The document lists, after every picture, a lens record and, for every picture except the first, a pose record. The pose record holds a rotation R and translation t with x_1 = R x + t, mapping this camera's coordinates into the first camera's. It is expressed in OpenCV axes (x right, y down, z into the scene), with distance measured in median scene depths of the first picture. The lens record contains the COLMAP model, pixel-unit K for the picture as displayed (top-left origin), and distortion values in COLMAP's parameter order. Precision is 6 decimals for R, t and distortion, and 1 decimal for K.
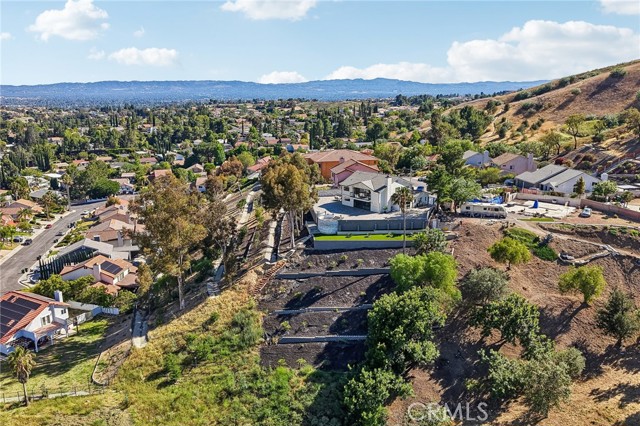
lens RADIAL K [[504.4, 0, 320.0], [0, 504.4, 213.0], [0, 0, 1]] dist [0.055042, -0.082045]
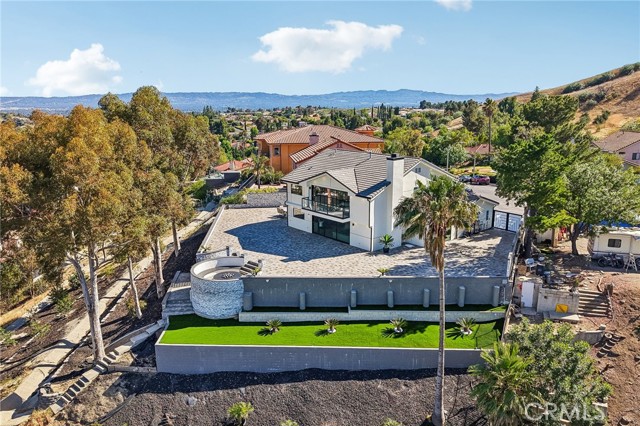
lens RADIAL K [[504.4, 0, 320.0], [0, 504.4, 213.0], [0, 0, 1]] dist [0.055042, -0.082045]
pose [[0.998971, 0.008831, -0.044475, 0.095124], [-0.009797, 0.999720, -0.021554, -0.020933], [0.044273, 0.021967, 0.998778, 0.611504]]
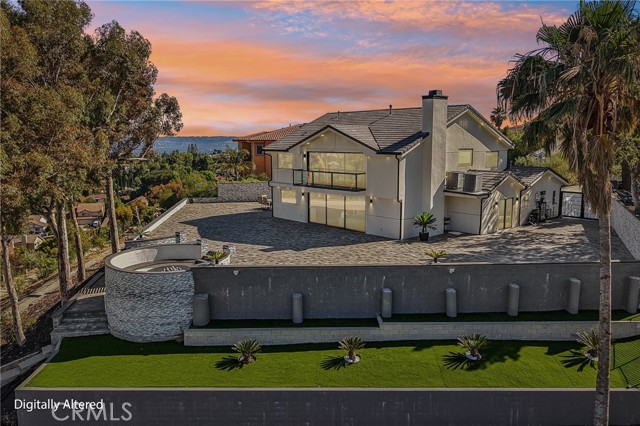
lens RADIAL K [[505.4, 0, 320.0], [0, 505.4, 213.0], [0, 0, 1]] dist [-0.000532, 0.004459]
pose [[0.999843, -0.001067, -0.017685, 0.081961], [-0.000795, 0.994472, -0.104995, 0.012300], [0.017699, 0.104992, 0.994316, 0.744588]]
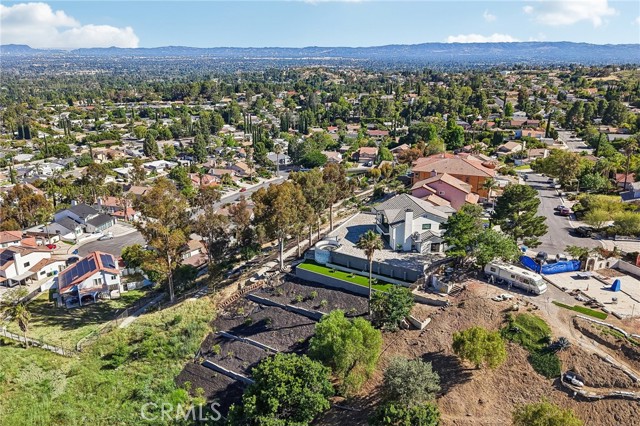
lens RADIAL K [[504.4, 0, 320.0], [0, 504.4, 213.0], [0, 0, 1]] dist [0.055042, -0.082045]
pose [[0.830634, 0.173747, -0.529017, 0.449674], [-0.136237, 0.984610, 0.109467, -0.136728], [0.539895, -0.018855, 0.841521, 0.216281]]
